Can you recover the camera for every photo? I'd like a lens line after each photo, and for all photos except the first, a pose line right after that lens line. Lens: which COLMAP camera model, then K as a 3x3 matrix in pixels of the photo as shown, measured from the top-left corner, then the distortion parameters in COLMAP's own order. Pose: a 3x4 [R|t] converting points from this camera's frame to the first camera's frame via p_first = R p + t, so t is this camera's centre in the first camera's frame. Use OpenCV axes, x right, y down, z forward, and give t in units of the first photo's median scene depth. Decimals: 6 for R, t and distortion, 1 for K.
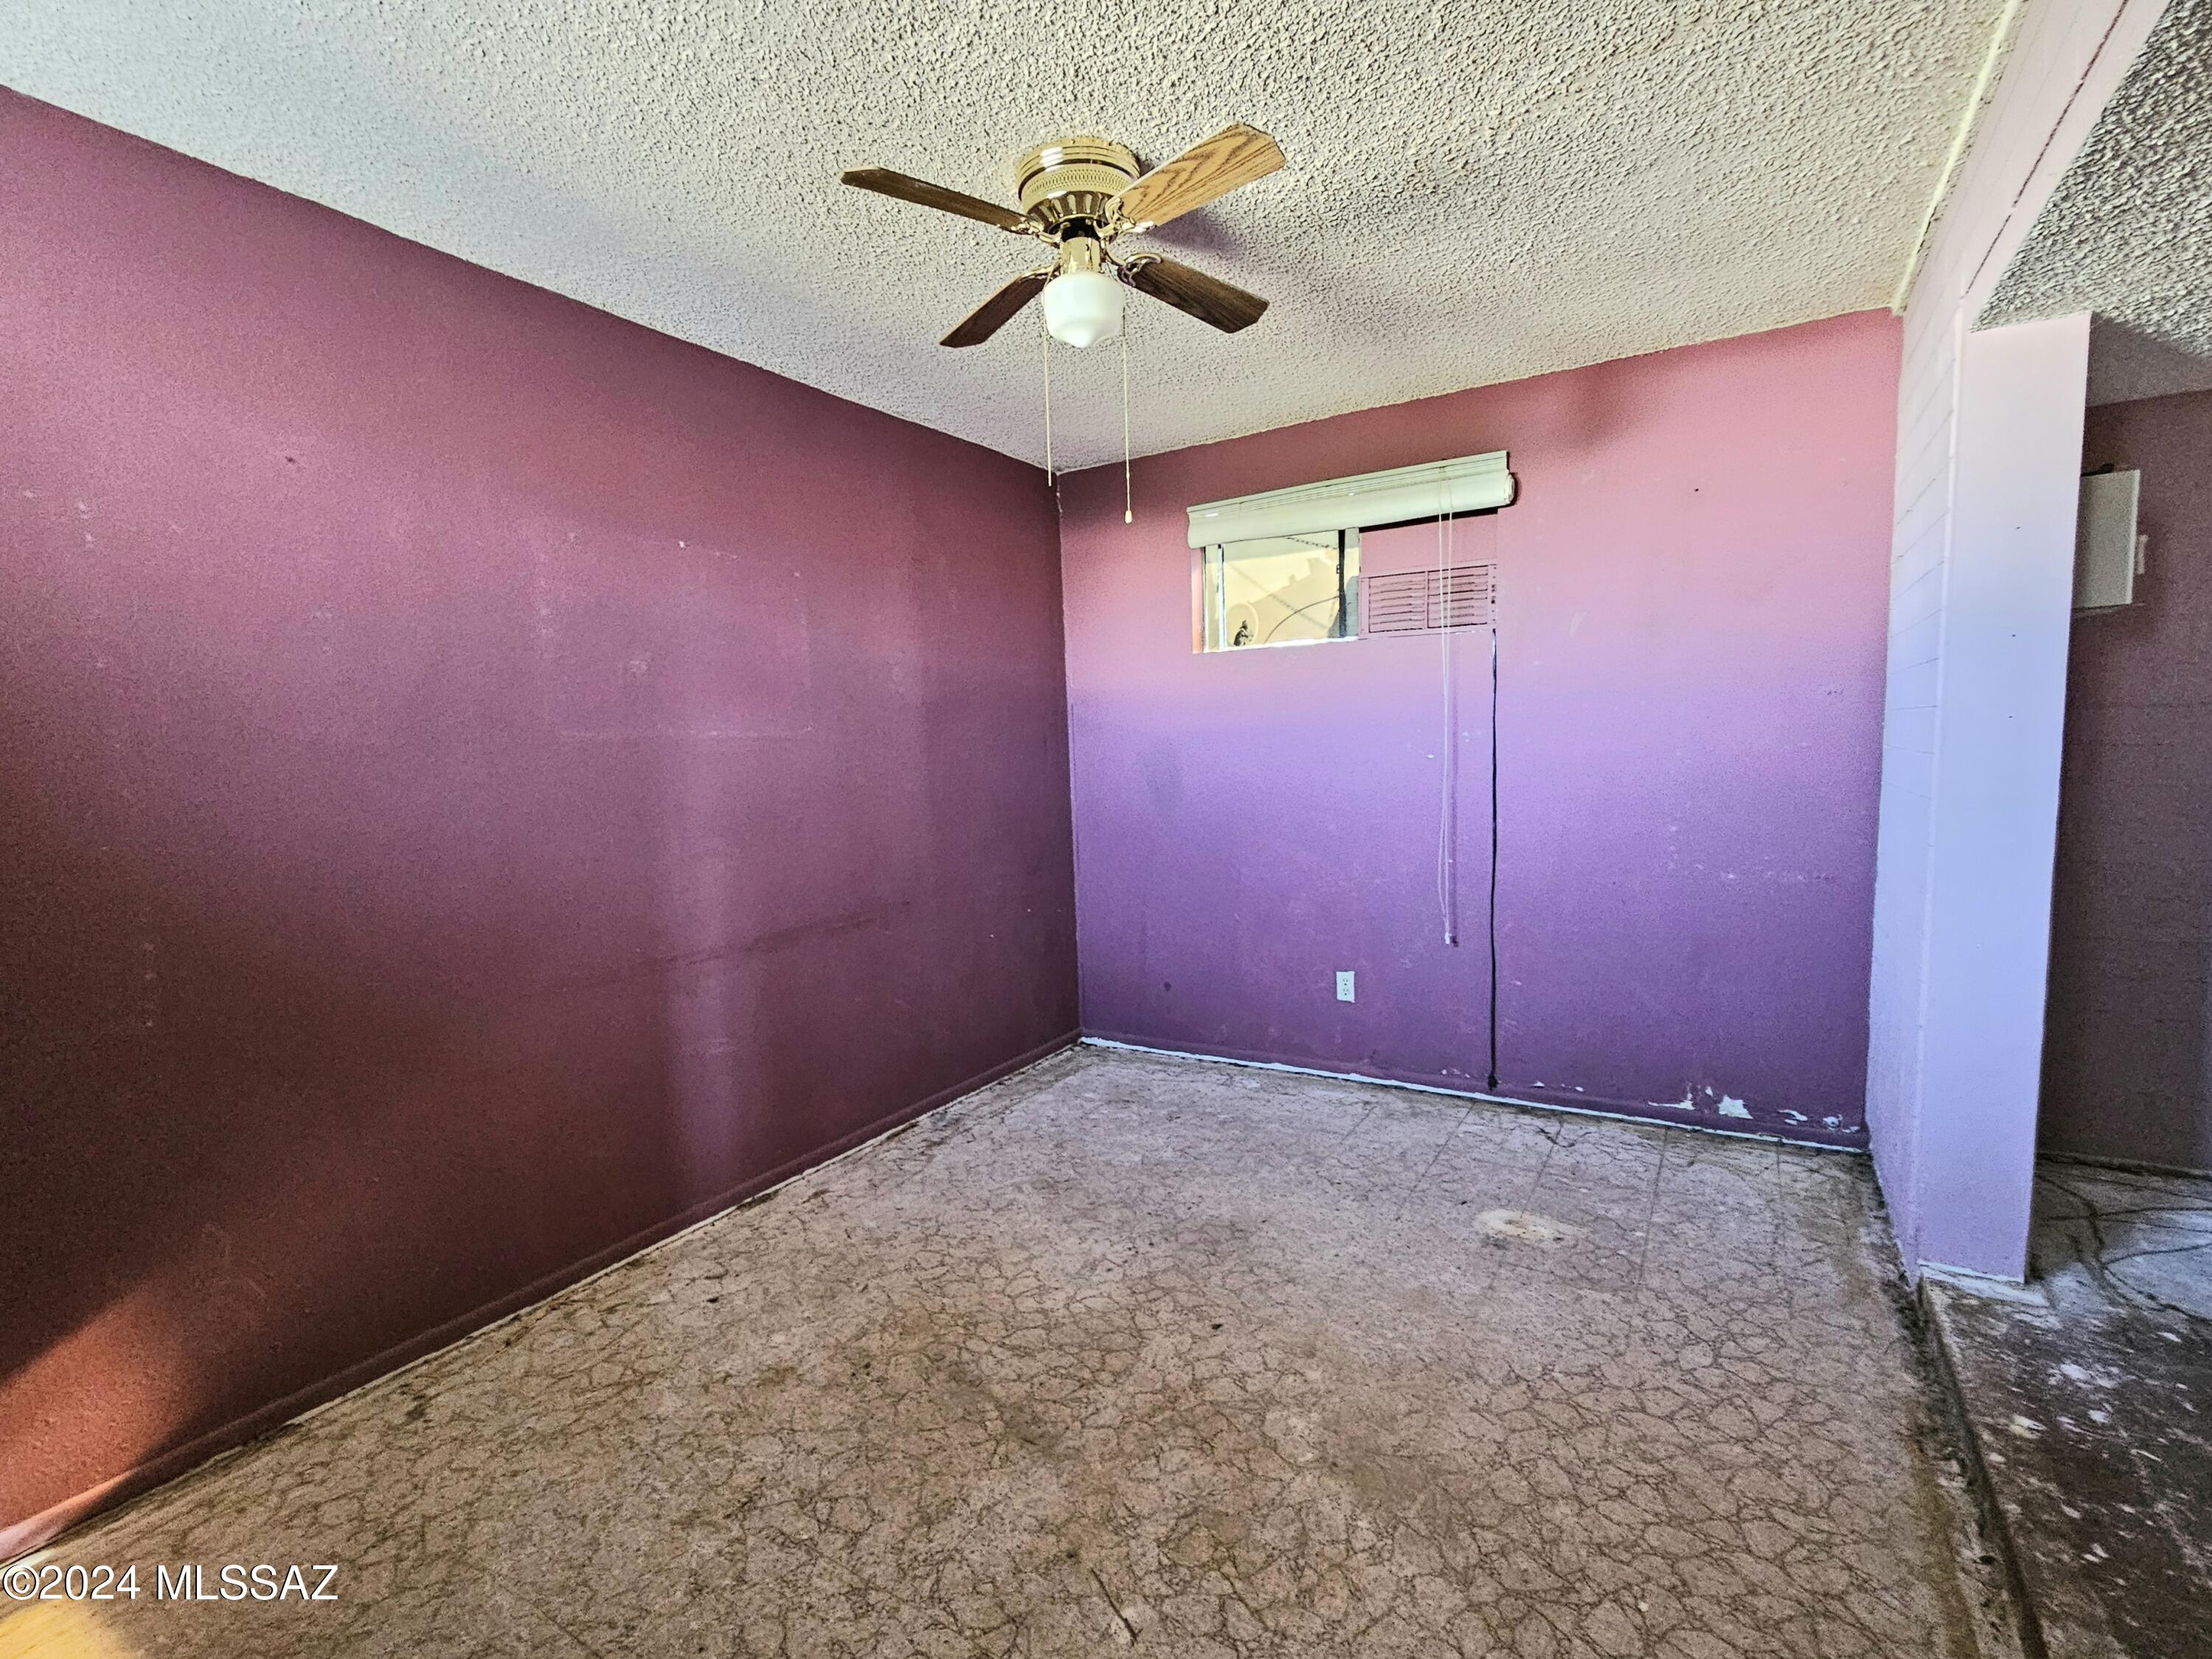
lens RADIAL K [[948.6, 0, 1110.6], [0, 948.6, 831.5], [0, 0, 1]] dist [0.001575, 0.001213]
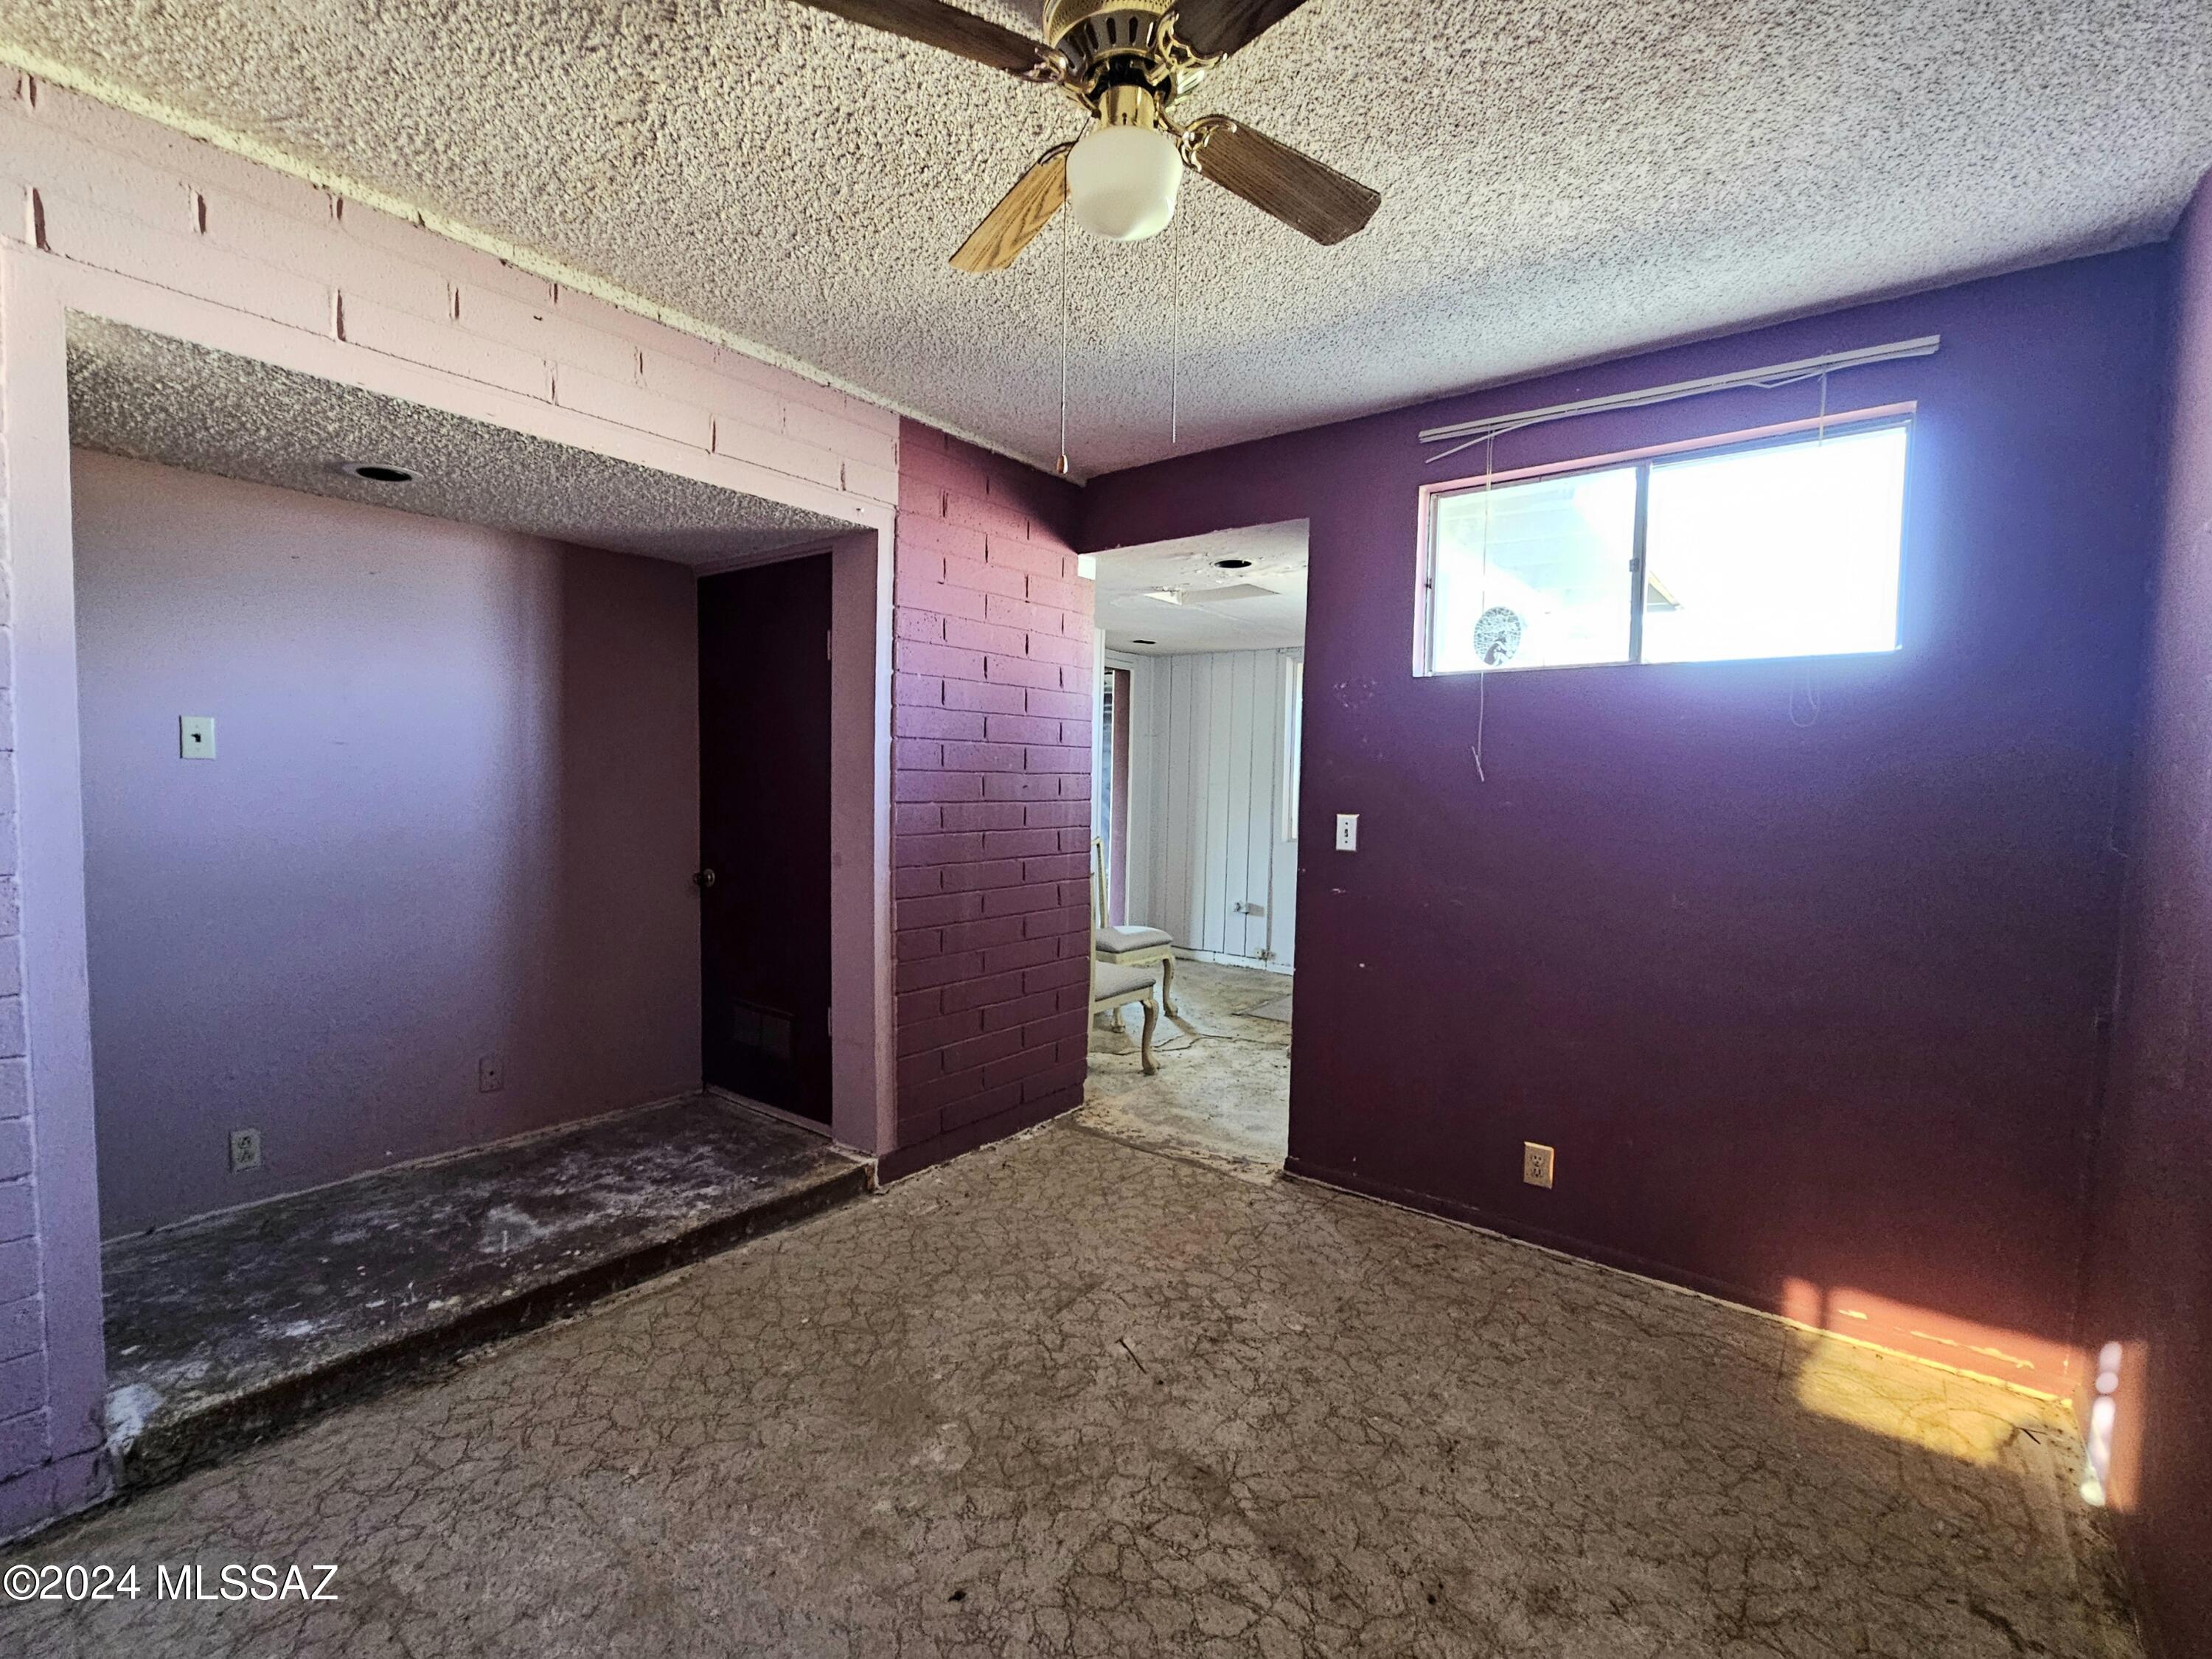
lens RADIAL K [[948.6, 0, 1108.6], [0, 948.6, 829.6], [0, 0, 1]] dist [0.001575, 0.001213]
pose [[-0.995582, 0.008199, 0.093534, -0.082851], [0.021652, 0.989379, 0.143737, -0.172508], [-0.091362, 0.145127, -0.985186, 1.825795]]
